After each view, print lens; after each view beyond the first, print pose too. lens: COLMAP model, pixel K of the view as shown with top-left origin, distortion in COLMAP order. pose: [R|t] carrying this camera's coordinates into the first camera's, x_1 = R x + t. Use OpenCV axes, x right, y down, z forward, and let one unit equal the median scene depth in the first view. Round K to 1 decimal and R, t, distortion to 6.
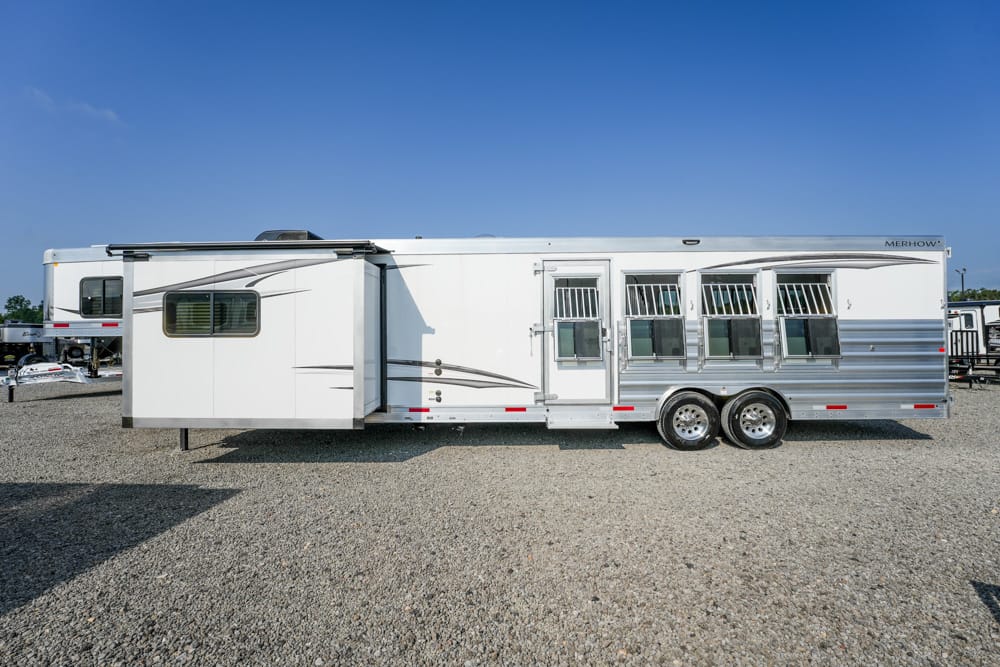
lens RADIAL K [[449.3, 0, 500.7], [0, 449.3, 329.5], [0, 0, 1]] dist [-0.019259, 0.000365]
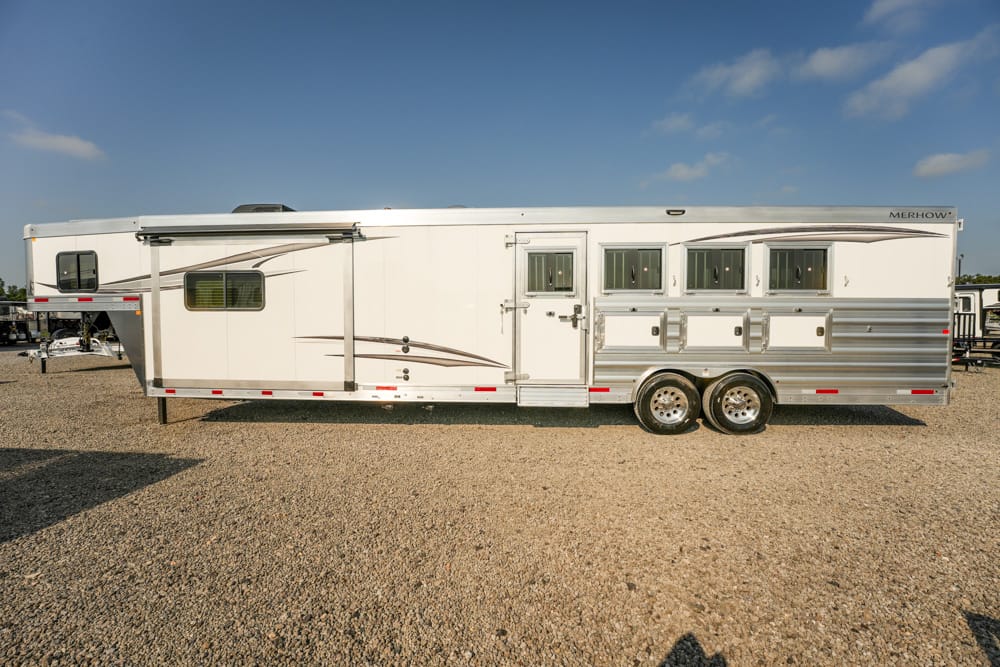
lens RADIAL K [[416.6, 0, 499.9], [0, 416.6, 334.1], [0, 0, 1]] dist [-0.030801, 0.003469]
pose [[0.999275, 0.008714, -0.037068, 0.096500], [-0.006539, 0.998273, 0.058387, 0.008082], [0.037513, -0.058103, 0.997606, 0.120044]]
